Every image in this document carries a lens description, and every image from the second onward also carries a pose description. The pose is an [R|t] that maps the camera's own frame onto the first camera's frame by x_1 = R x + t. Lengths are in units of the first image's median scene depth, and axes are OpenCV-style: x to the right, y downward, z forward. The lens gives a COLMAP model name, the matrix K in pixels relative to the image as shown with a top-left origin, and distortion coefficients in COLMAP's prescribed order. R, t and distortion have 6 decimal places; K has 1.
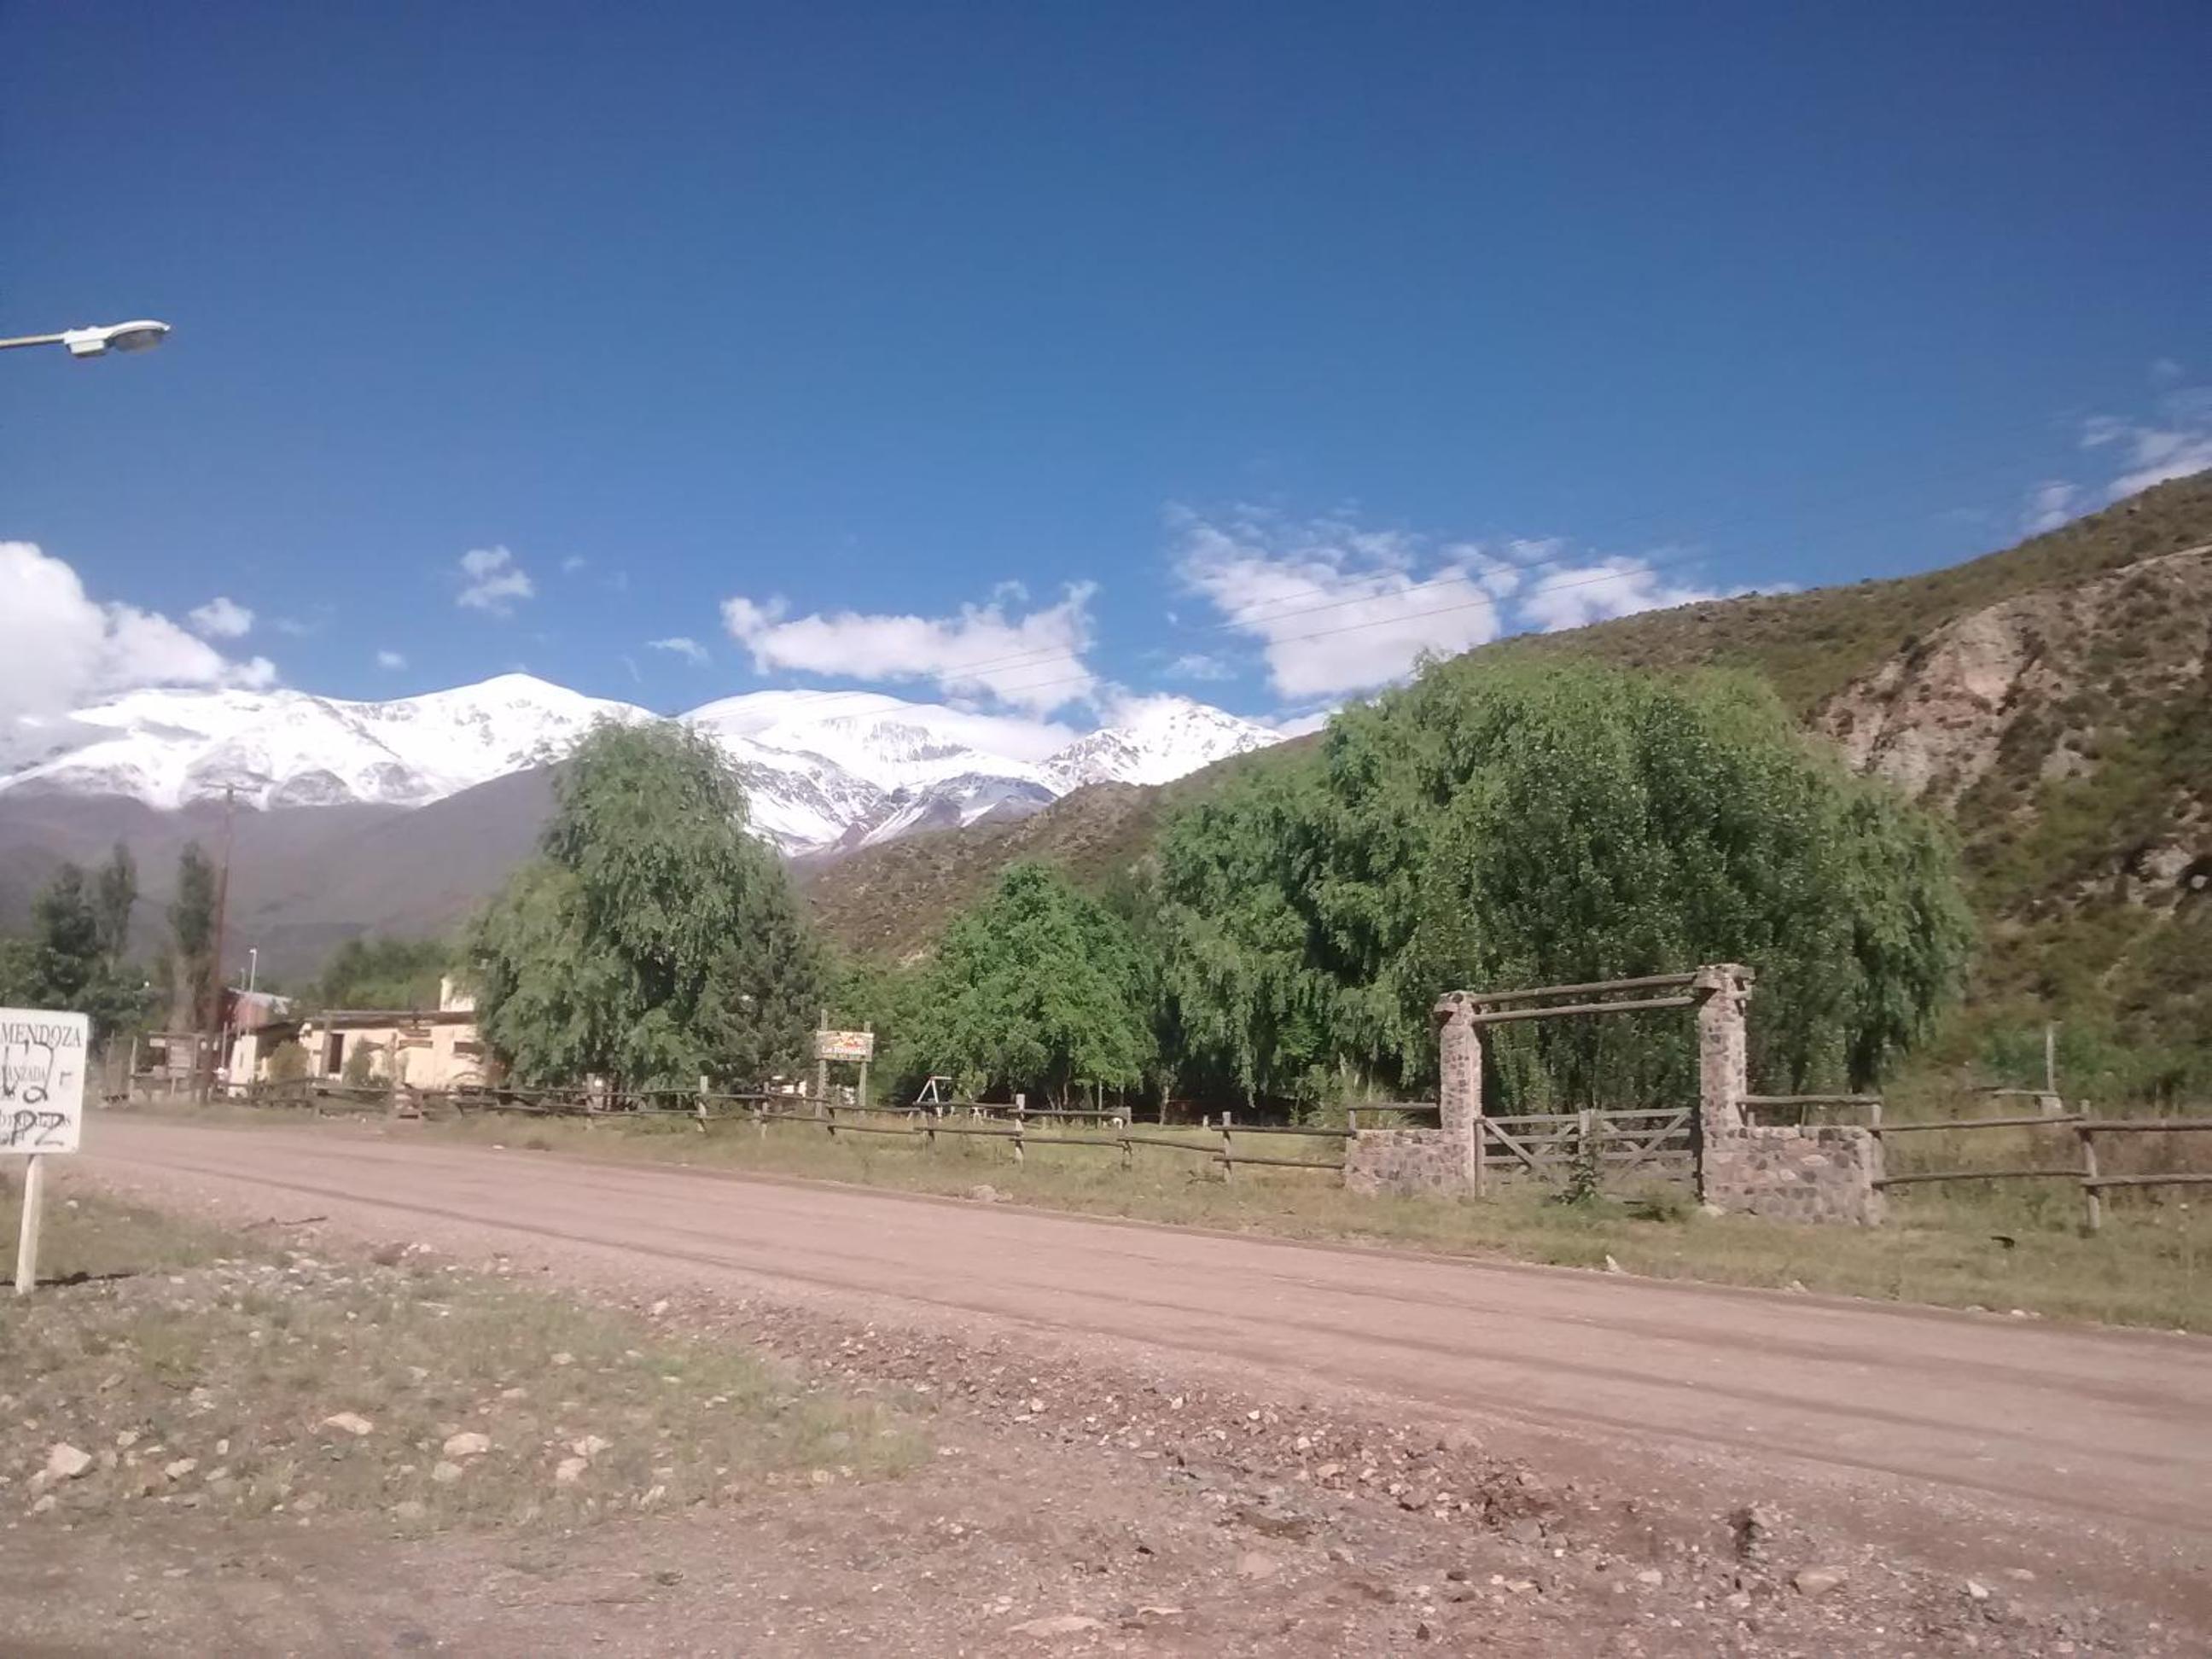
lens RADIAL K [[2128.2, 0, 1106.0], [0, 2128.2, 829.5], [0, 0, 1]] dist [0.056984, -0.257354]
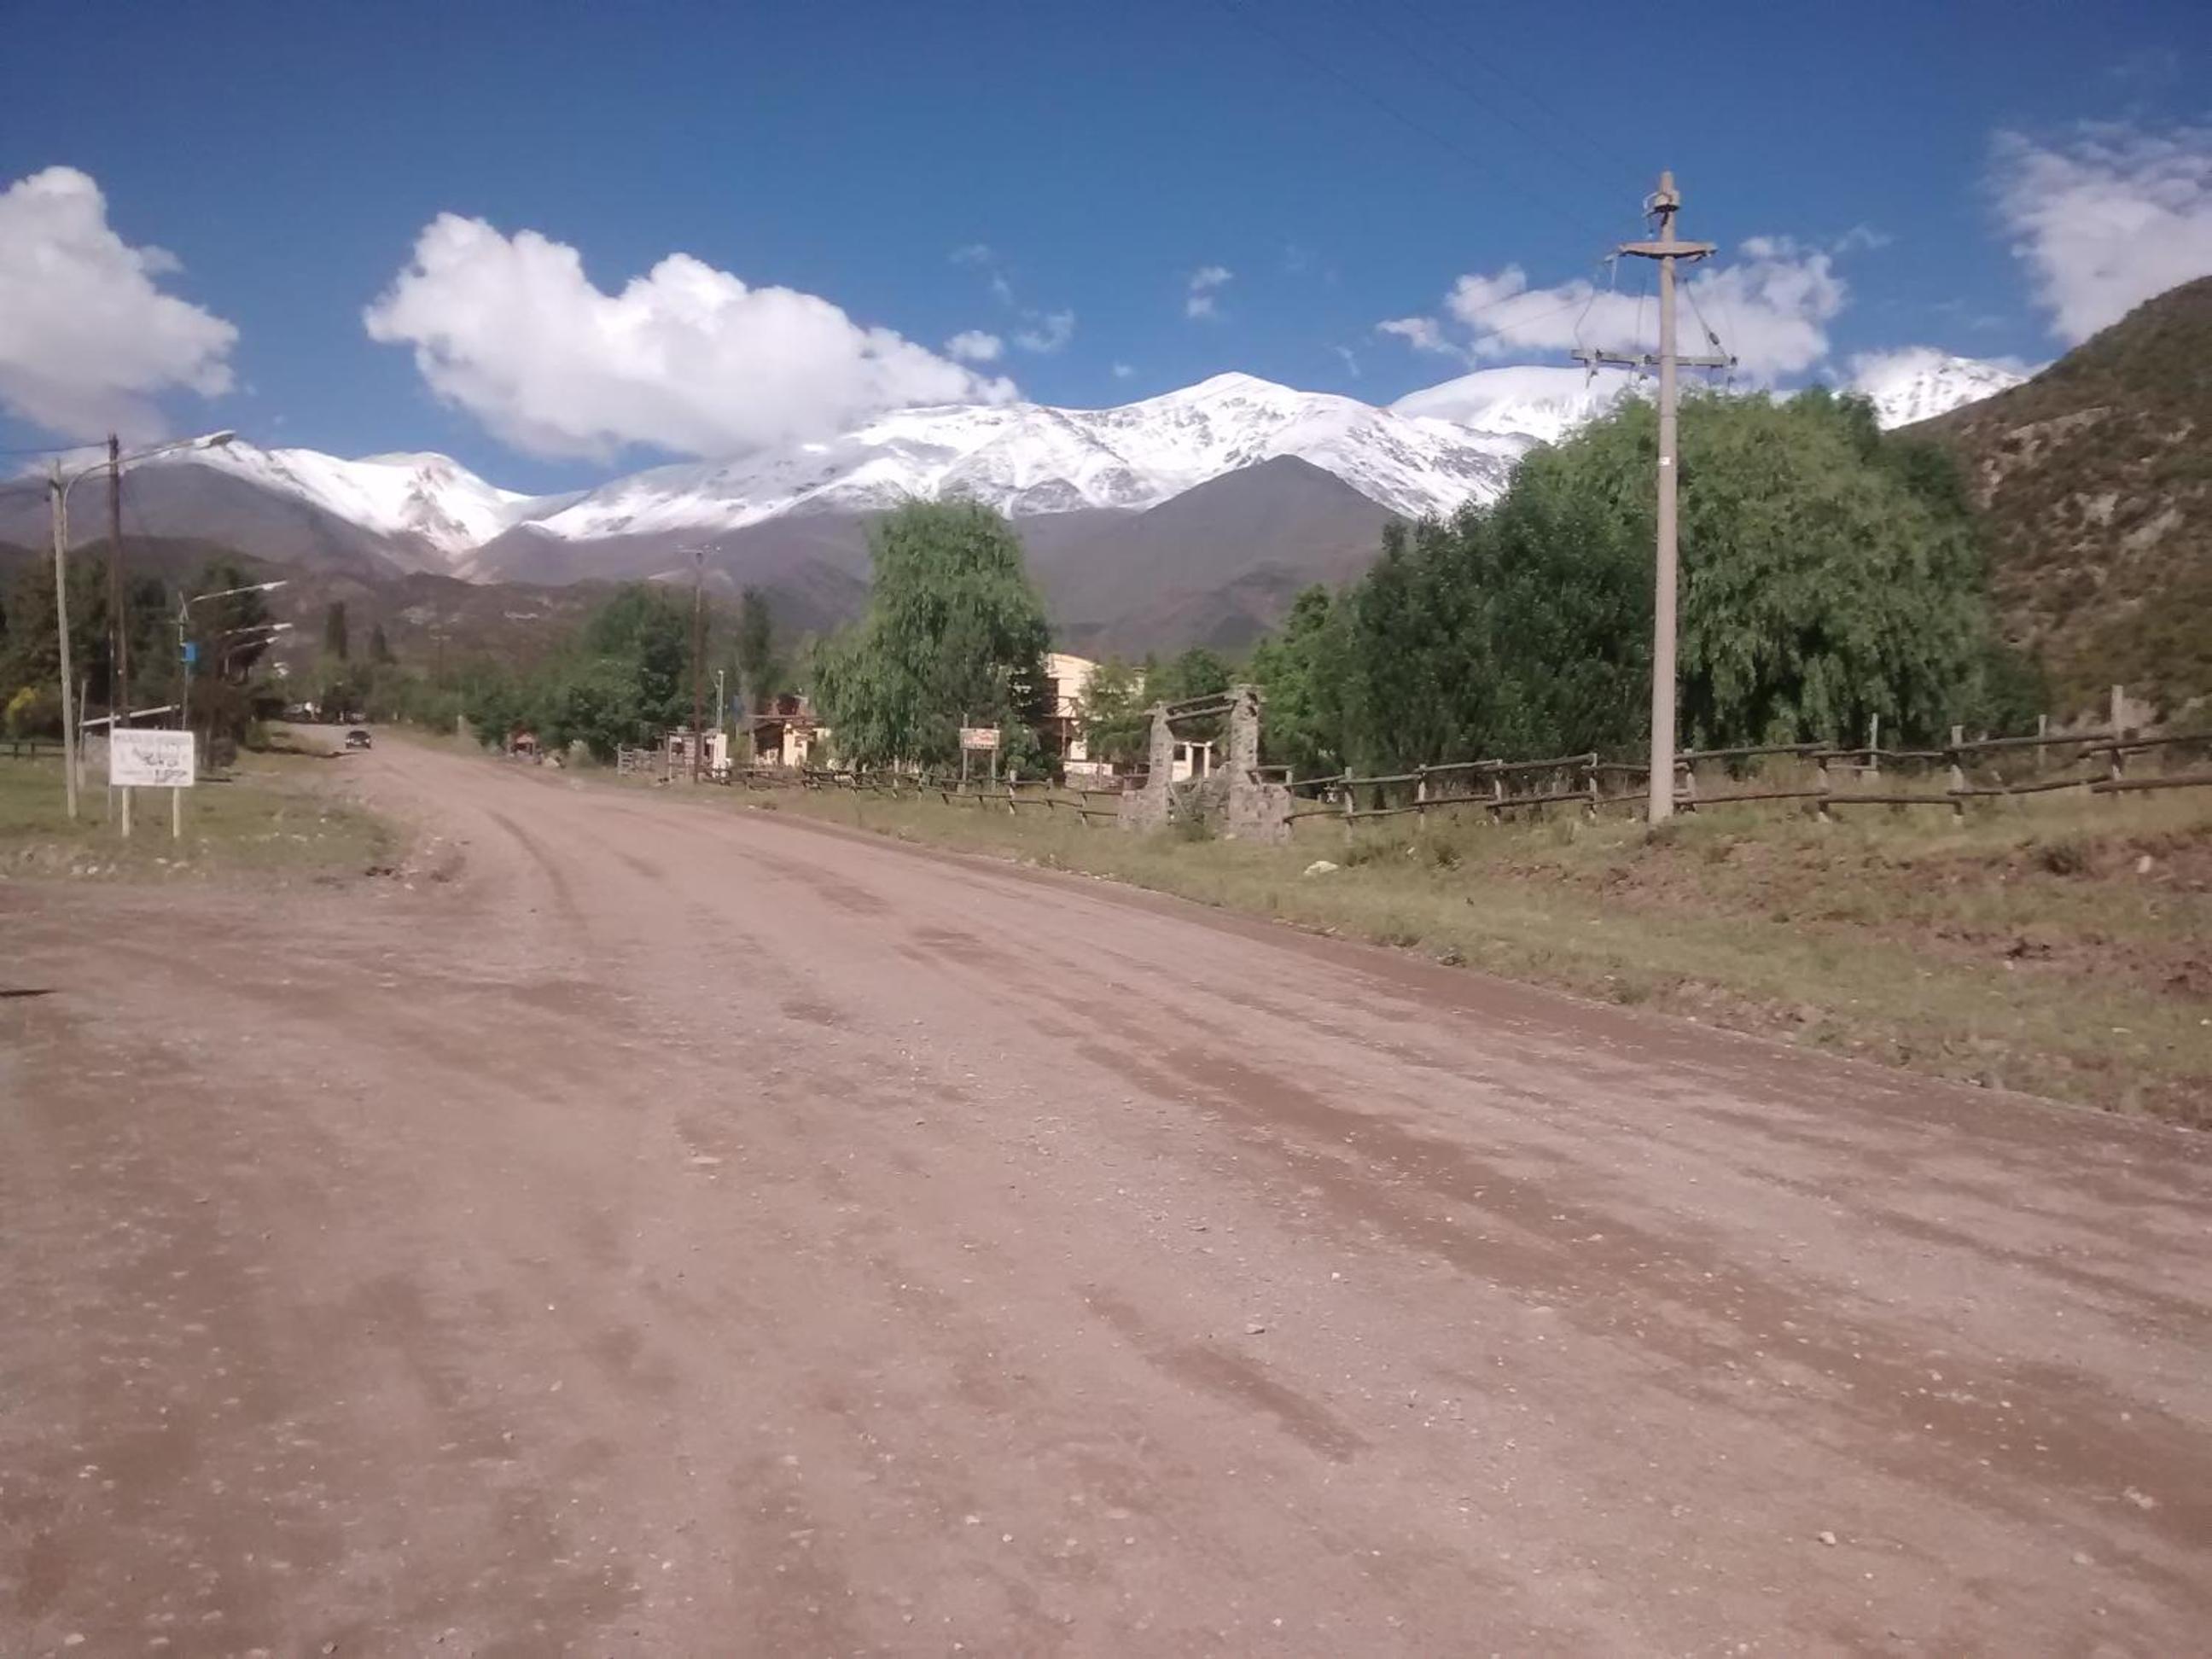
lens RADIAL K [[2131.5, 0, 1093.2], [0, 2131.5, 904.8], [0, 0, 1]] dist [0.023130, -0.080119]
pose [[0.939926, 0.017867, -0.340911, 0.082461], [0.043746, 0.984092, 0.172189, -0.006097], [0.338565, -0.176759, 0.924192, -0.060810]]
